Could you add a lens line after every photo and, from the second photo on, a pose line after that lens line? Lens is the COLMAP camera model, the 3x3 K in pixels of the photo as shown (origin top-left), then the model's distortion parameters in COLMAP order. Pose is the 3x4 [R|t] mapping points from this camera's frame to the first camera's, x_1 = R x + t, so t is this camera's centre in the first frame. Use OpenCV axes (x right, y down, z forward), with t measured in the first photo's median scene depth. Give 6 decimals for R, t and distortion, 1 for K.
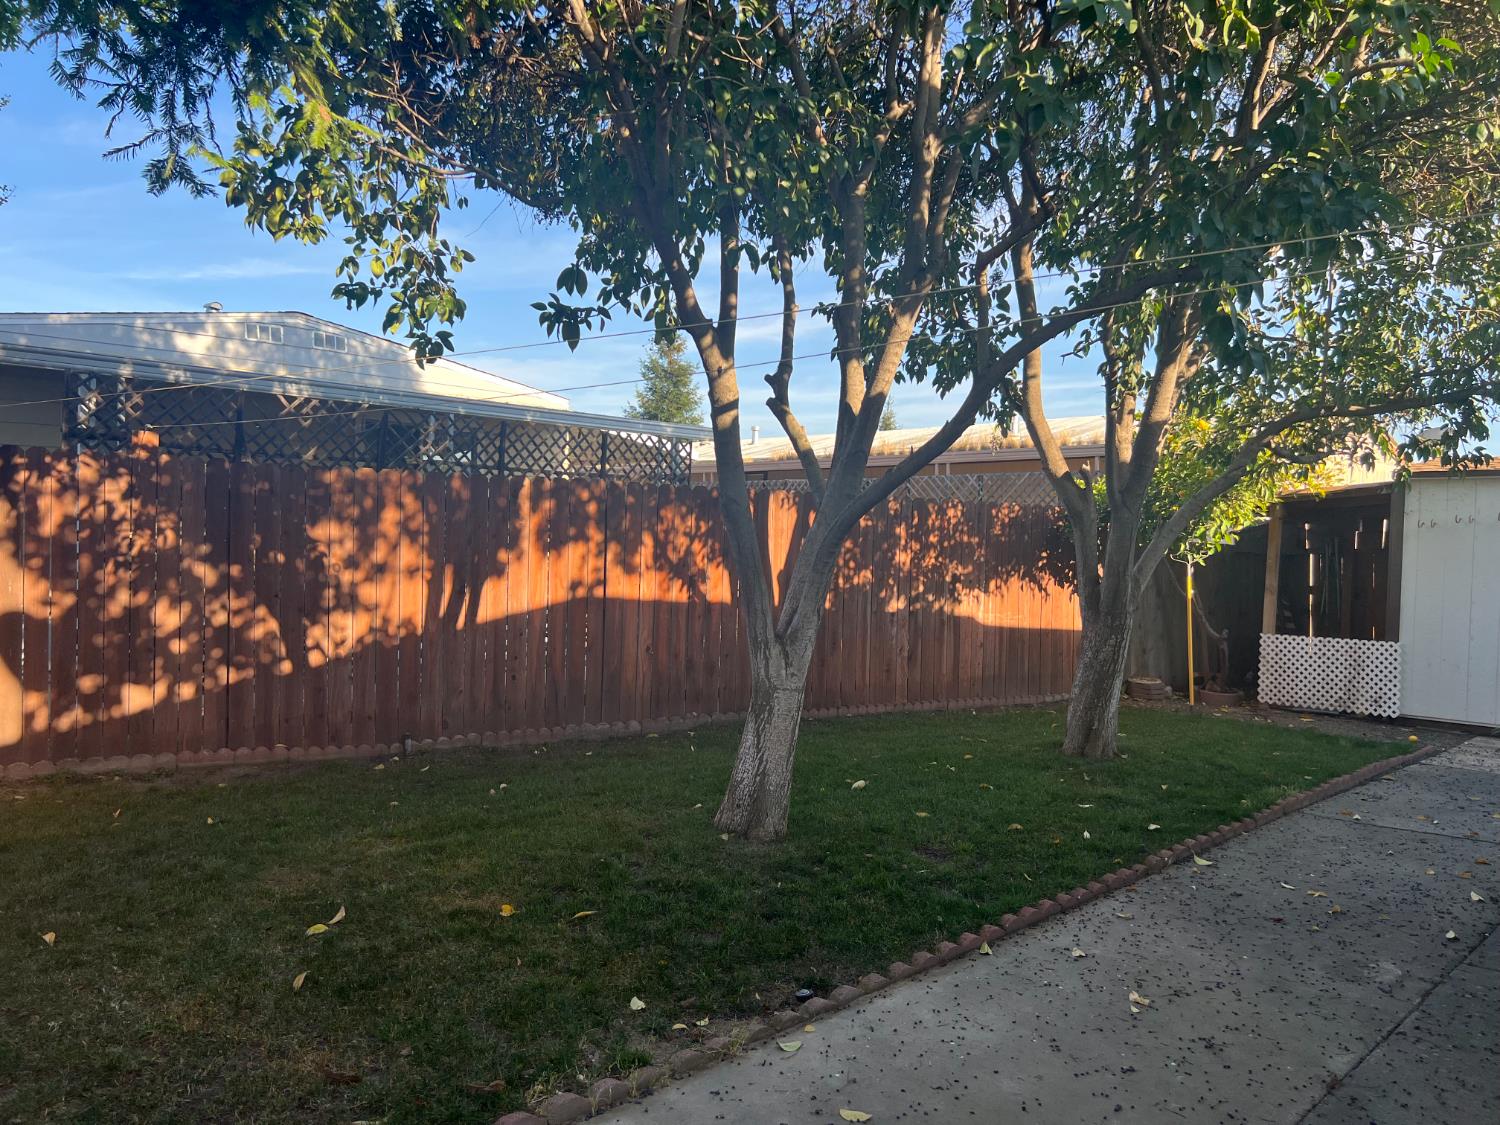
lens RADIAL K [[1123.5, 0, 745.8], [0, 1123.5, 574.6], [0, 0, 1]] dist [0.069223, -0.079906]
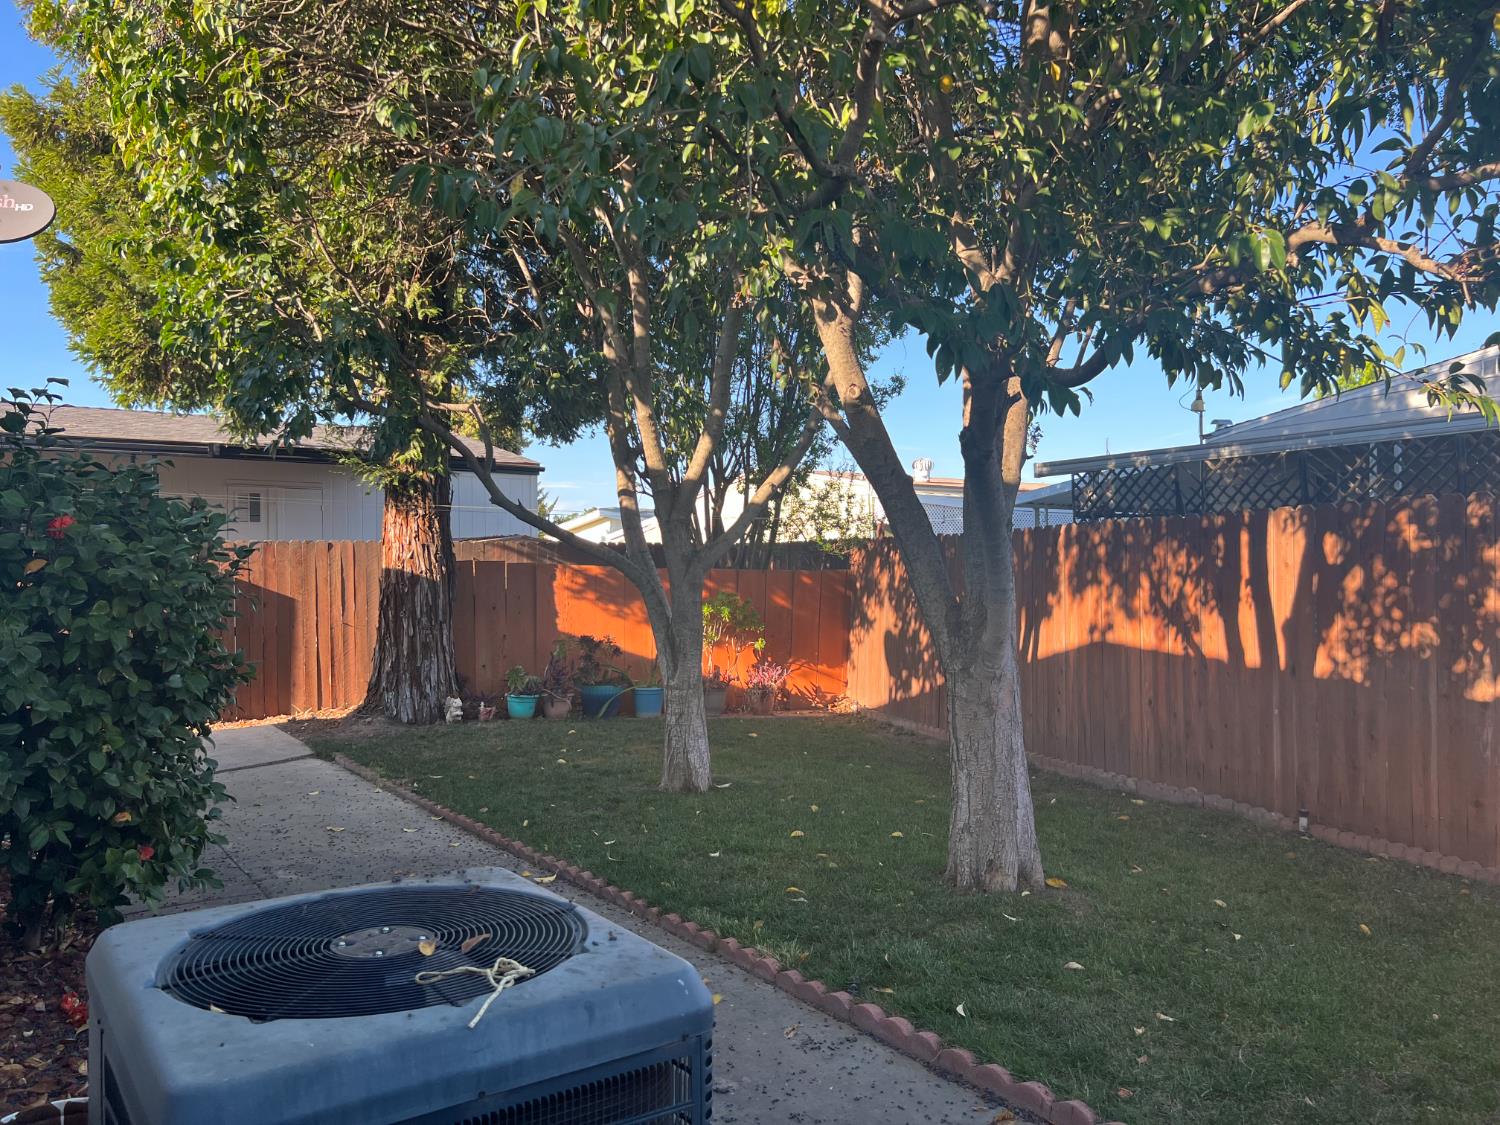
lens RADIAL K [[1123.5, 0, 752.4], [0, 1123.5, 568.6], [0, 0, 1]] dist [0.069223, -0.079906]
pose [[-0.207005, -0.034809, -0.977720, 0.910634], [-0.031178, 0.999094, -0.028969, -0.005267], [0.977843, 0.024486, -0.207902, 0.919744]]
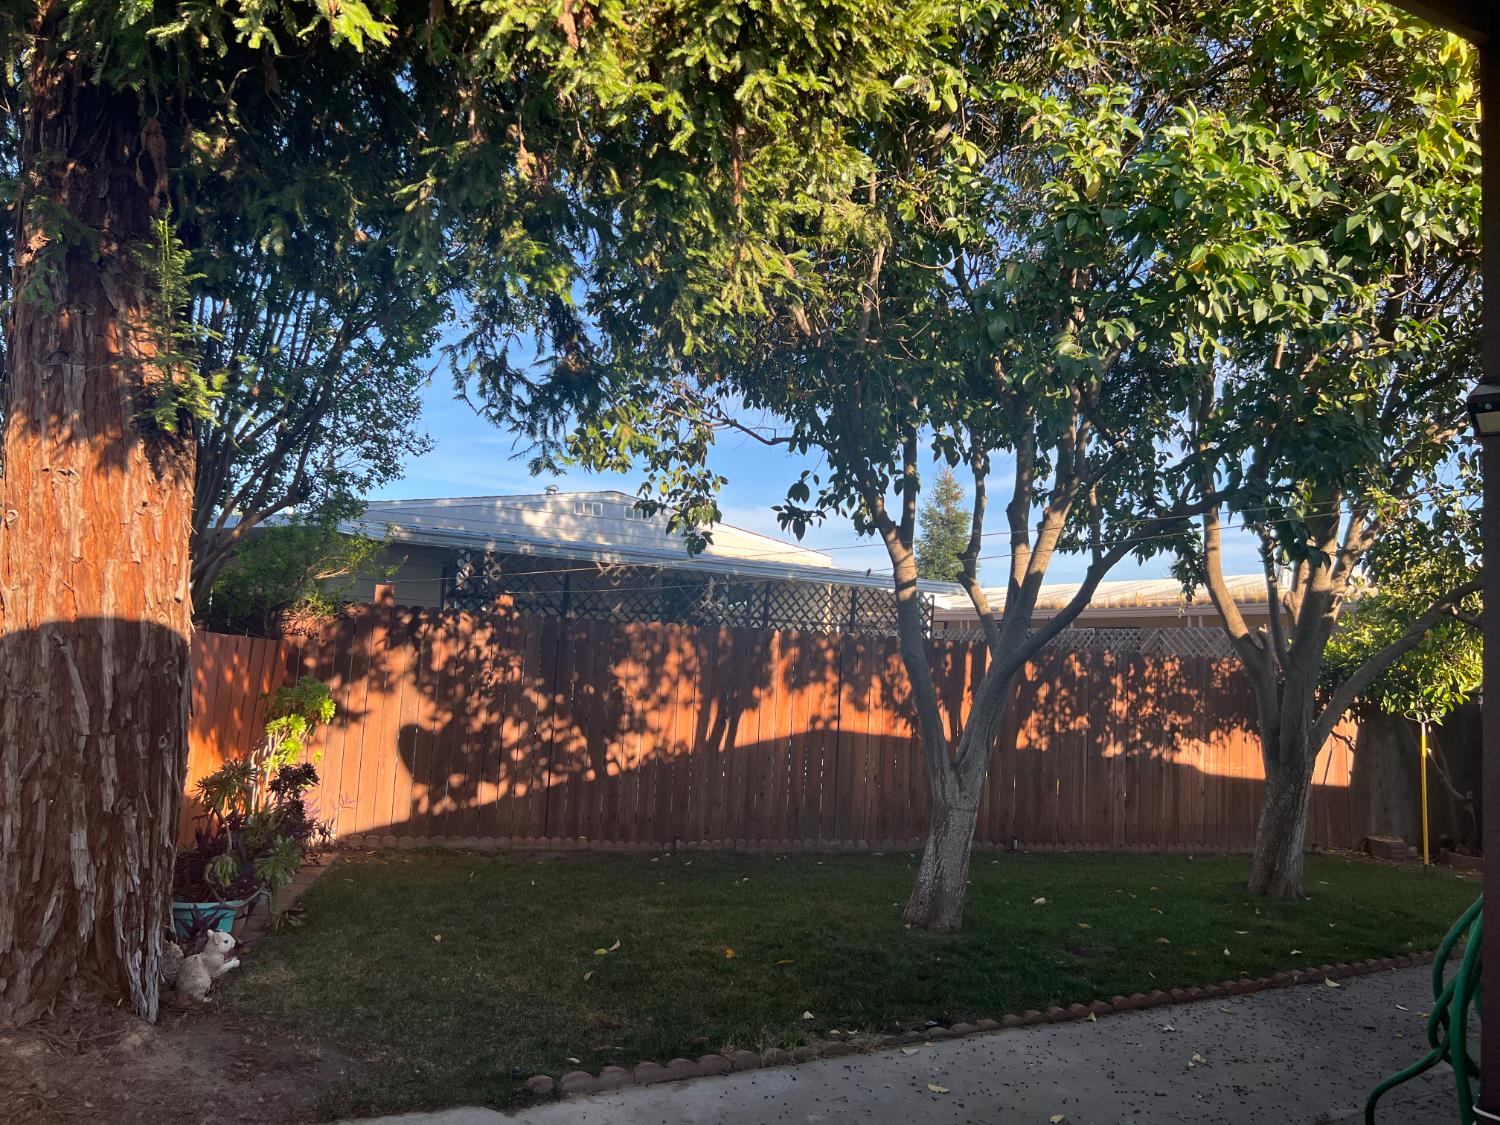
lens RADIAL K [[1123.5, 0, 729.6], [0, 1123.5, 561.9], [0, 0, 1]] dist [0.069223, -0.079906]
pose [[0.963955, -0.002914, -0.266050, 0.082464], [-0.033028, 0.990896, -0.130519, 0.002403], [0.264008, 0.134601, 0.955082, -0.199142]]
